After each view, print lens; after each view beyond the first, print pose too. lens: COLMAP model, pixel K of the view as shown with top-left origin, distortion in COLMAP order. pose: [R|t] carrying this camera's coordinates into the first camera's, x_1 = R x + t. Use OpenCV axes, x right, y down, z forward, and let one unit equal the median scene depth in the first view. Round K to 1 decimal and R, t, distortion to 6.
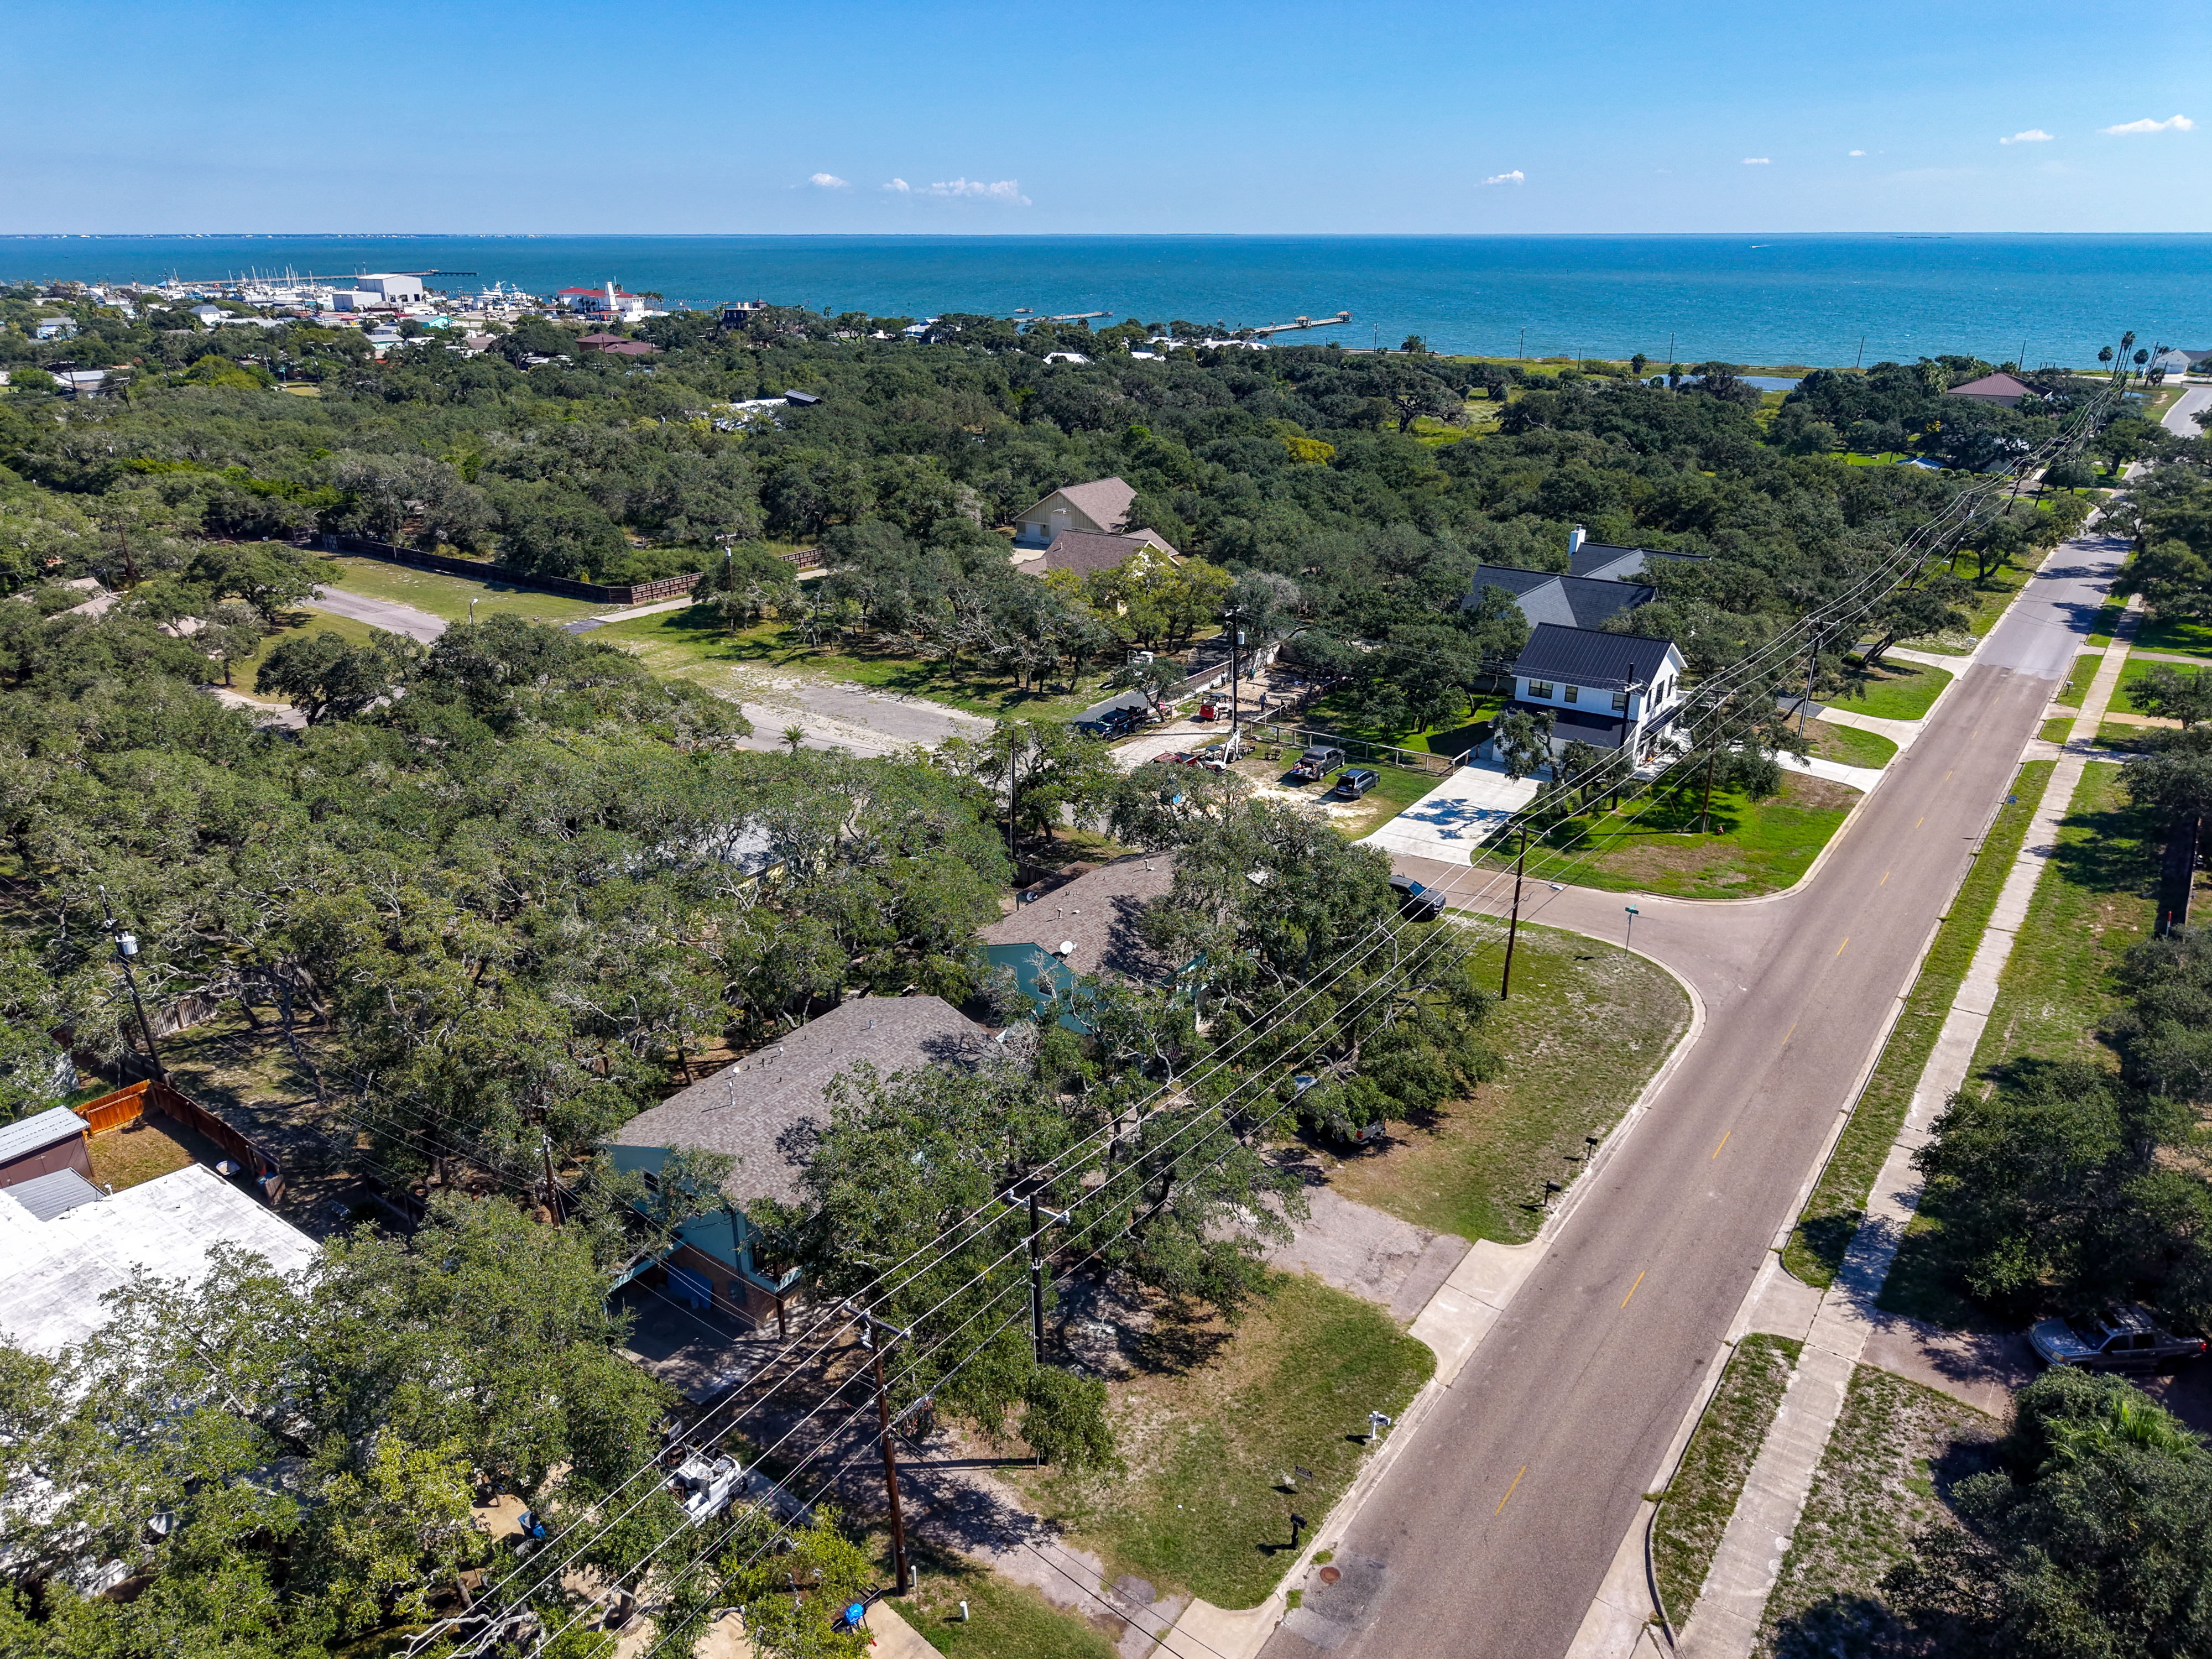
lens RADIAL K [[1519.9, 0, 1096.0], [0, 1519.9, 826.1], [0, 0, 1]] dist [0.027074, -0.047428]
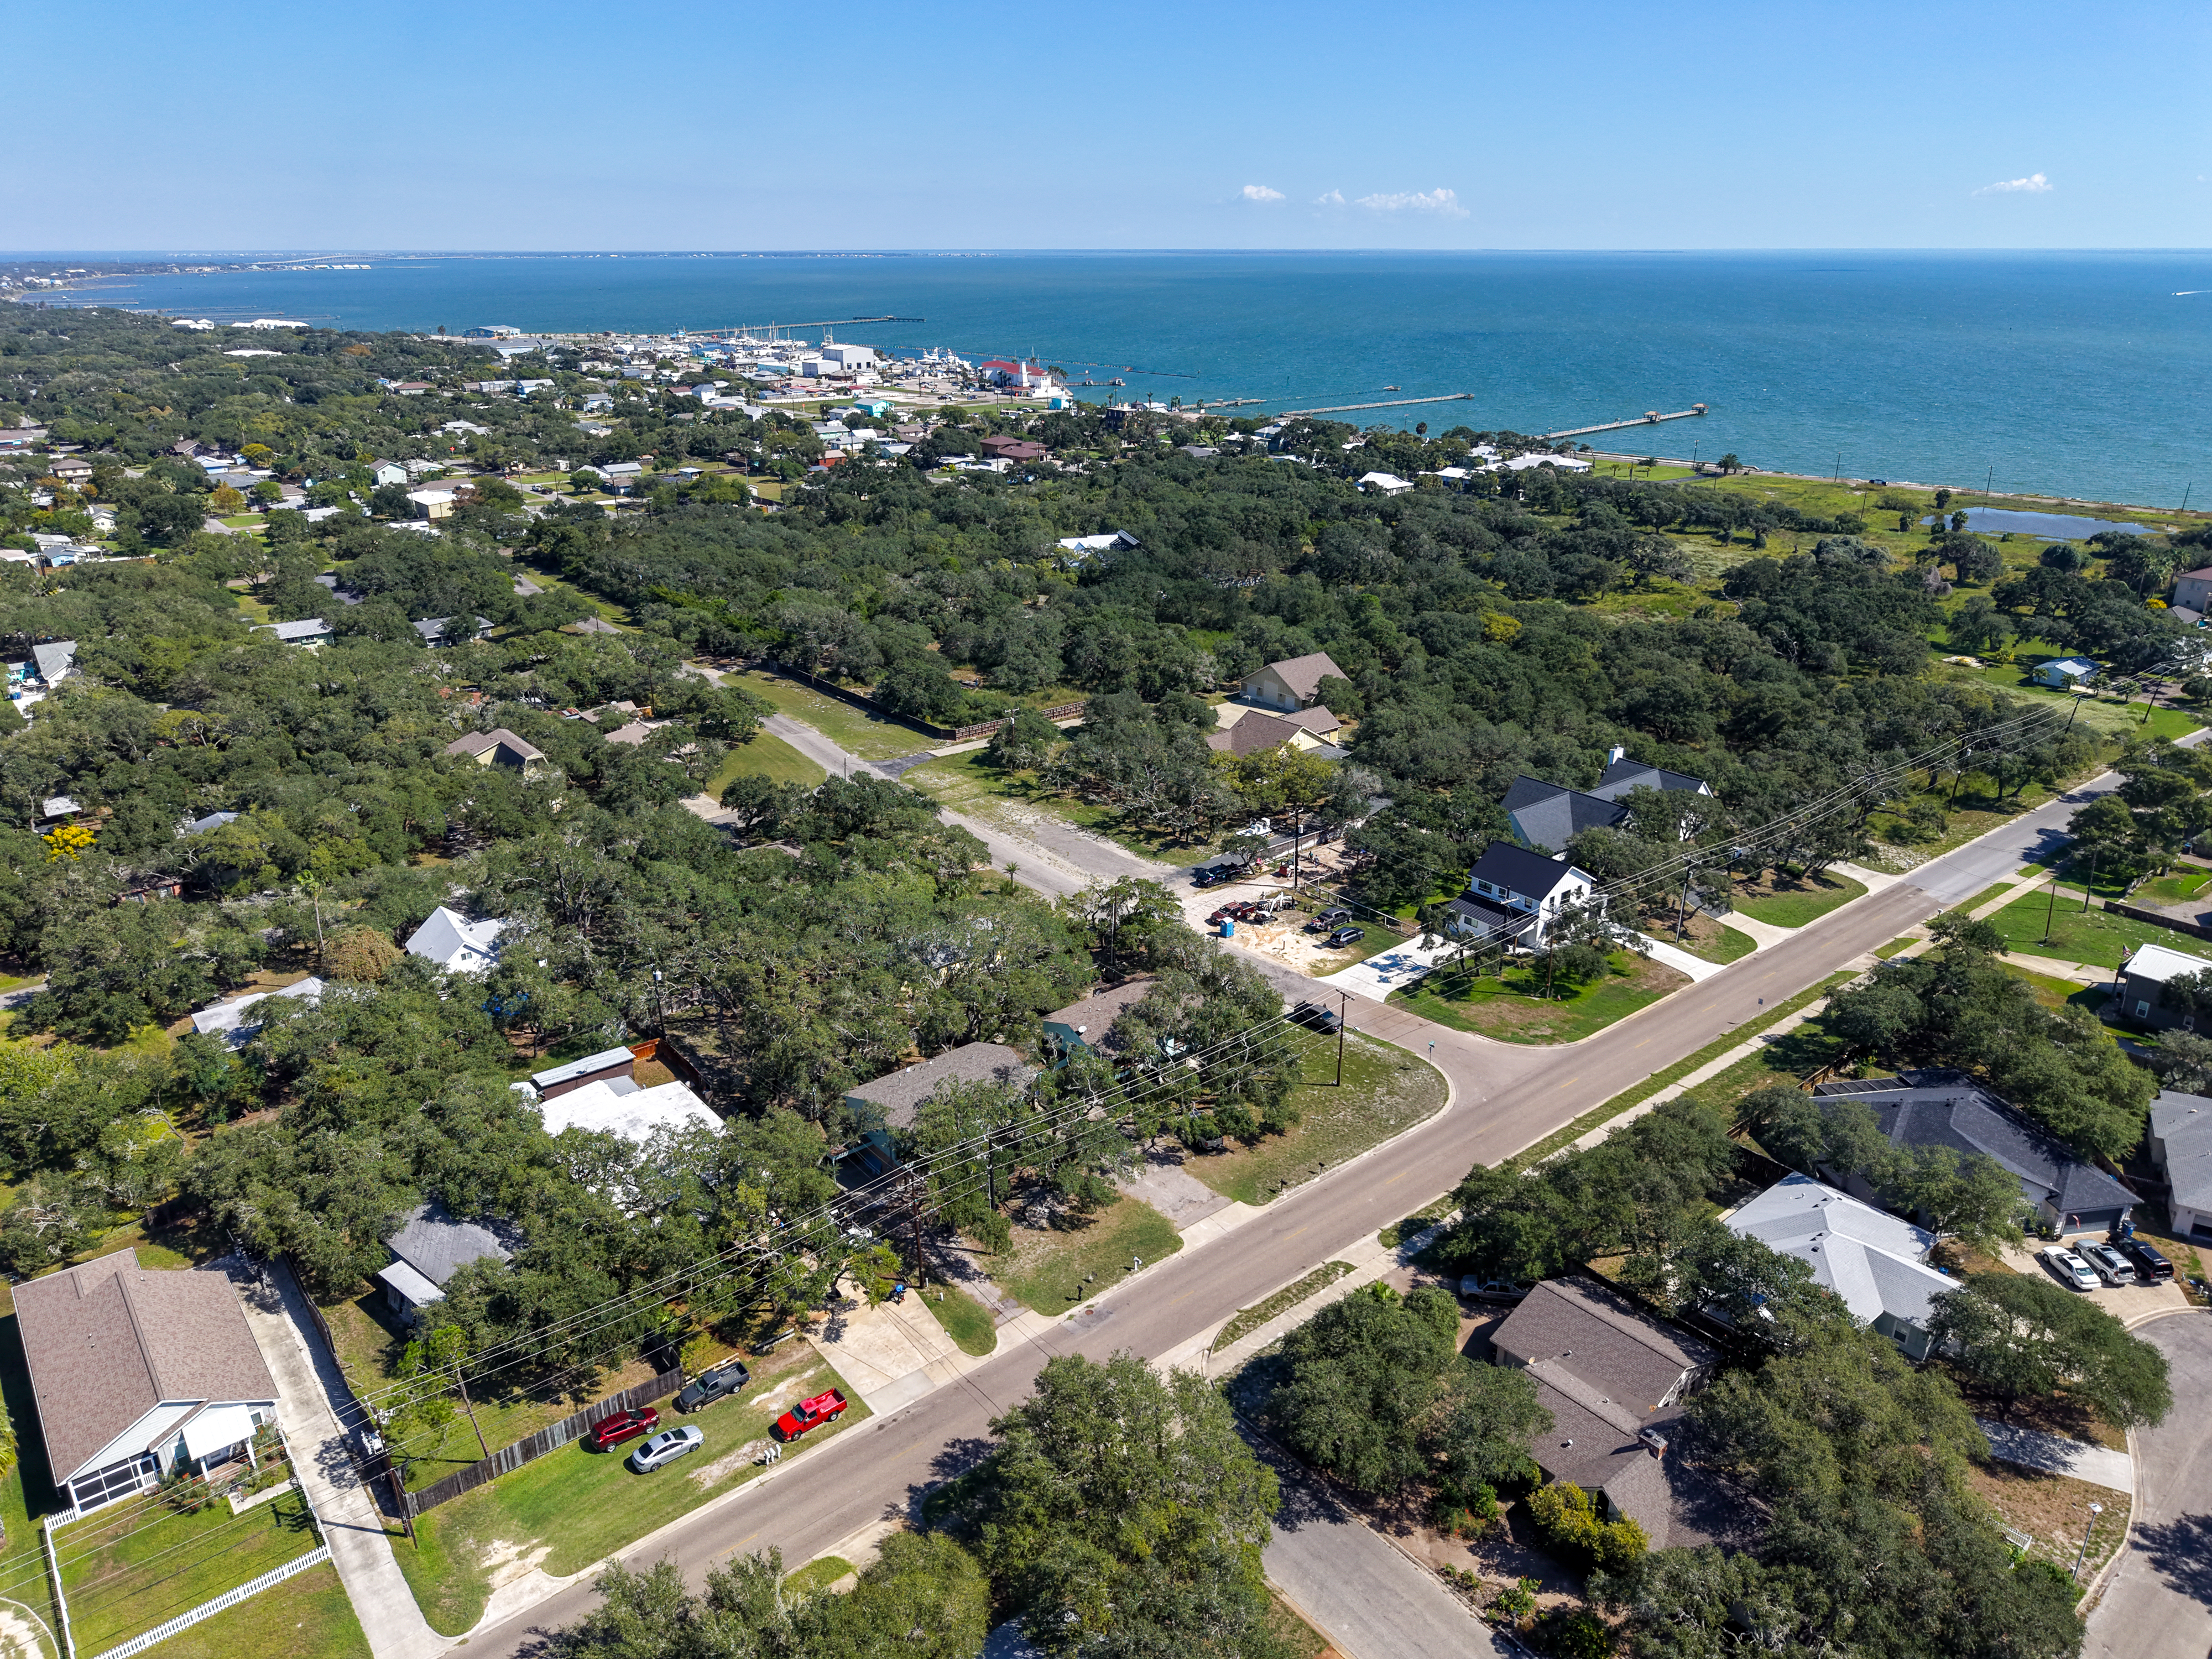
lens RADIAL K [[1507.0, 0, 1106.0], [0, 1507.0, 829.5], [0, 0, 1]] dist [0.065848, -0.067111]
pose [[0.966592, 0.095875, -0.237713, 0.392196], [-0.096218, 0.995308, 0.010188, -0.175182], [0.237575, 0.013024, 0.971282, -0.781659]]
